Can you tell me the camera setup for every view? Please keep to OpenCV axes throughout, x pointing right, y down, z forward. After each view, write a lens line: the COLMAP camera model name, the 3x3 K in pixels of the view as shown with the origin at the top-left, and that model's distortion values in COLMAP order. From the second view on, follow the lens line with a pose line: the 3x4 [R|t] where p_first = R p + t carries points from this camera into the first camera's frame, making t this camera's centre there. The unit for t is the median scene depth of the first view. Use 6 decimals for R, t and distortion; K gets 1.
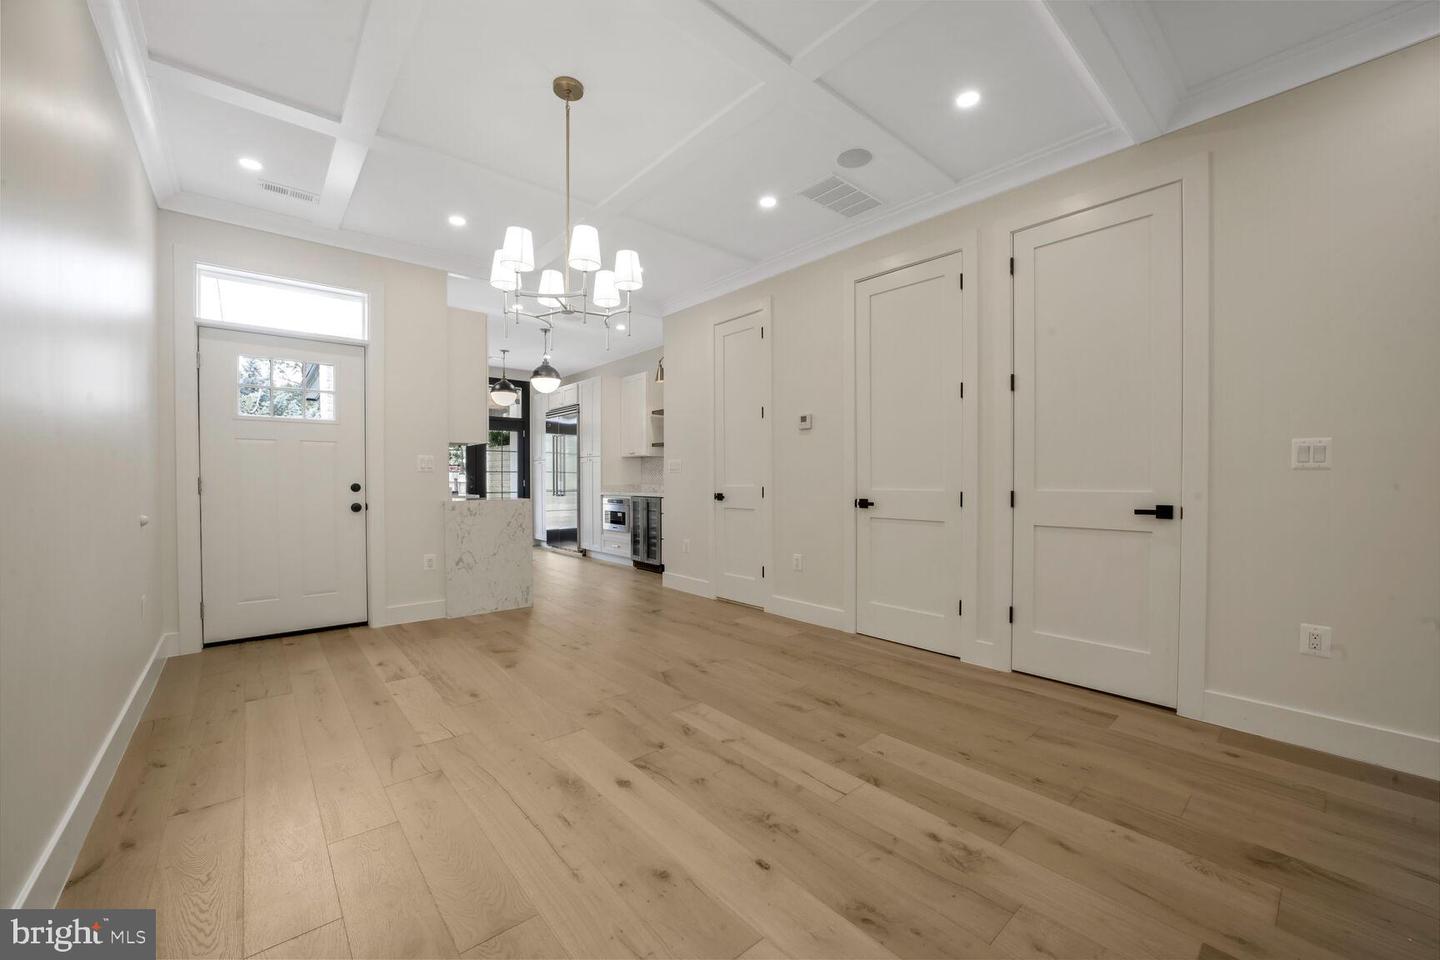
lens RADIAL K [[561.9, 0, 727.4], [0, 561.9, 488.6], [0, 0, 1]] dist [-0.038965, 0.009677]
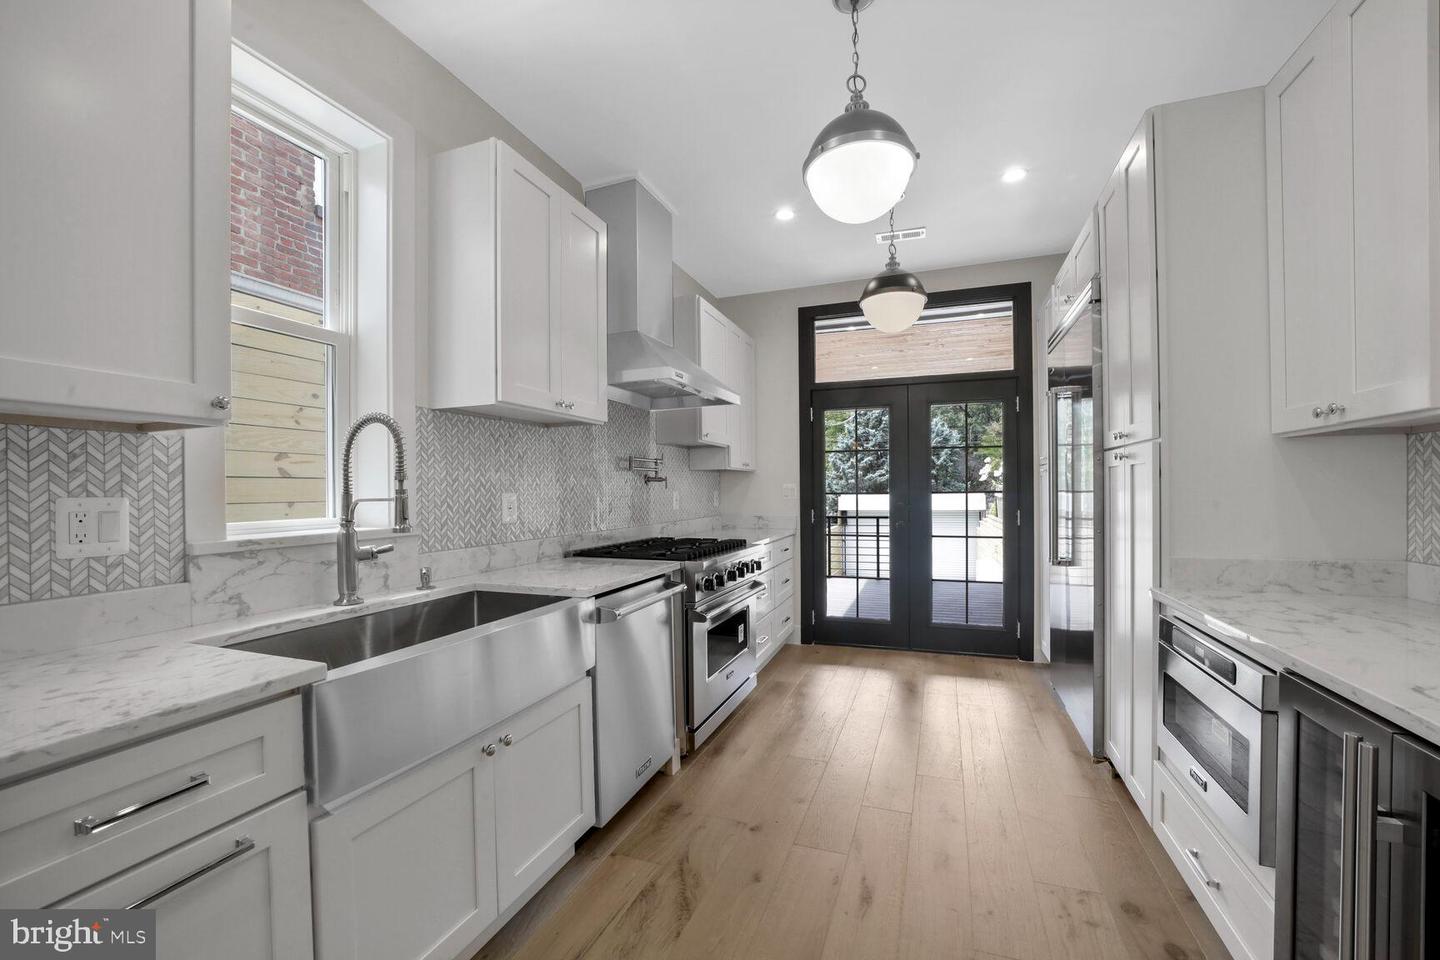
lens RADIAL K [[576.4, 0, 727.1], [0, 576.4, 490.3], [0, 0, 1]] dist [-0.040357, 0.010722]
pose [[0.478723, -0.003101, -0.877960, -0.204706], [-0.005592, 0.999963, -0.006581, -0.066887], [0.877948, 0.008060, 0.478688, 1.465889]]
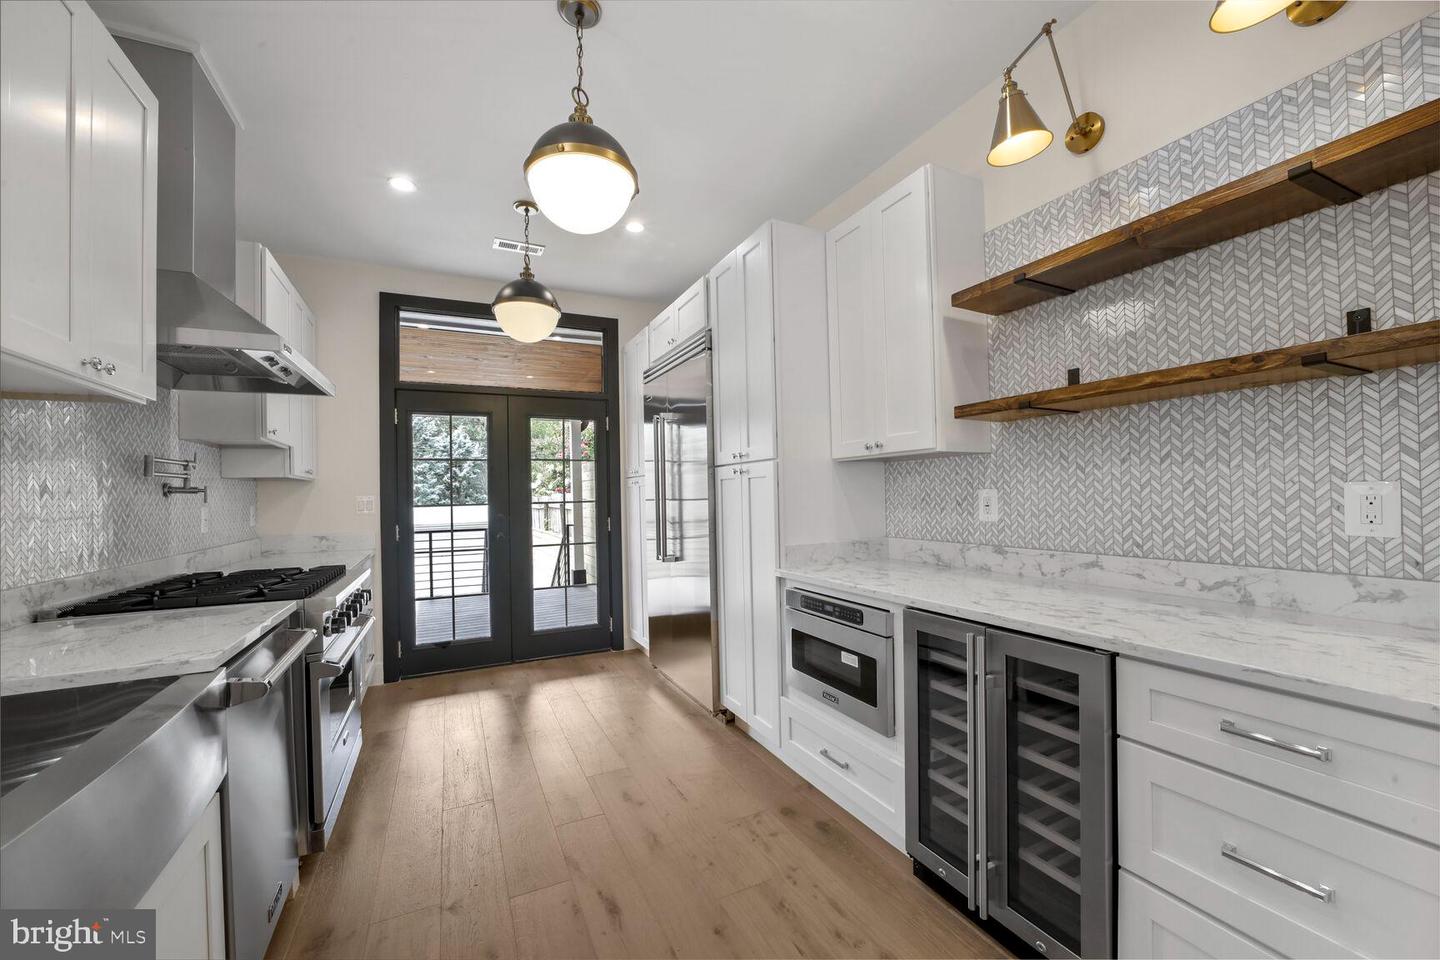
lens RADIAL K [[568.3, 0, 706.1], [0, 568.3, 485.6], [0, 0, 1]] dist [-0.000527, 0.009747]
pose [[0.957905, -0.024161, -0.286068, -0.343233], [0.015669, 0.999367, -0.031937, -0.065529], [0.286658, 0.026110, 0.957677, 1.358660]]
